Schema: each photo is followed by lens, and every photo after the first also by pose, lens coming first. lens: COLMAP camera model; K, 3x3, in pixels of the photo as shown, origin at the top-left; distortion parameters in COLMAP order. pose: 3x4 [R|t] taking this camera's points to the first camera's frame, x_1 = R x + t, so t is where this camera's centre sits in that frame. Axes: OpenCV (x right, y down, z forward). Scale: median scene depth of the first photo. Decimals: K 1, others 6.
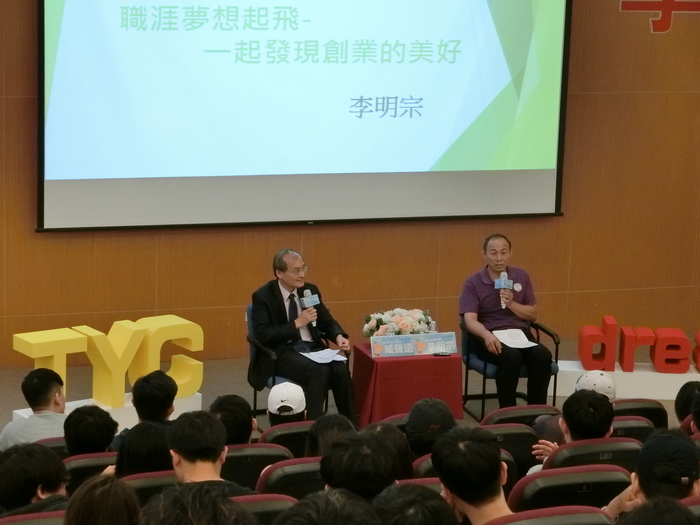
lens RADIAL K [[1781.8, 0, 318.2], [0, 1781.8, 260.9], [0, 0, 1]] dist [-0.041954, 0.425341]
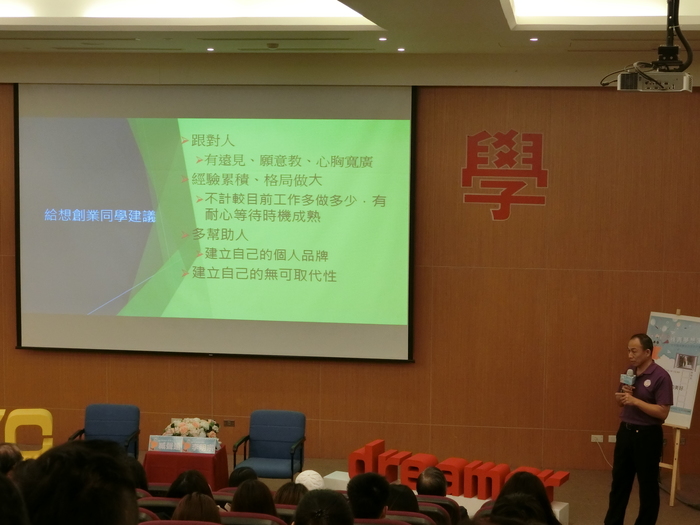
lens RADIAL K [[1317.3, 0, 350.0], [0, 1317.3, 262.5], [0, 0, 1]] dist [-0.047506, 0.288162]
pose [[0.903755, 0.023299, -0.427416, 0.568564], [-0.073506, 0.992132, -0.101343, 0.002809], [0.421692, 0.123006, 0.898357, 0.149706]]
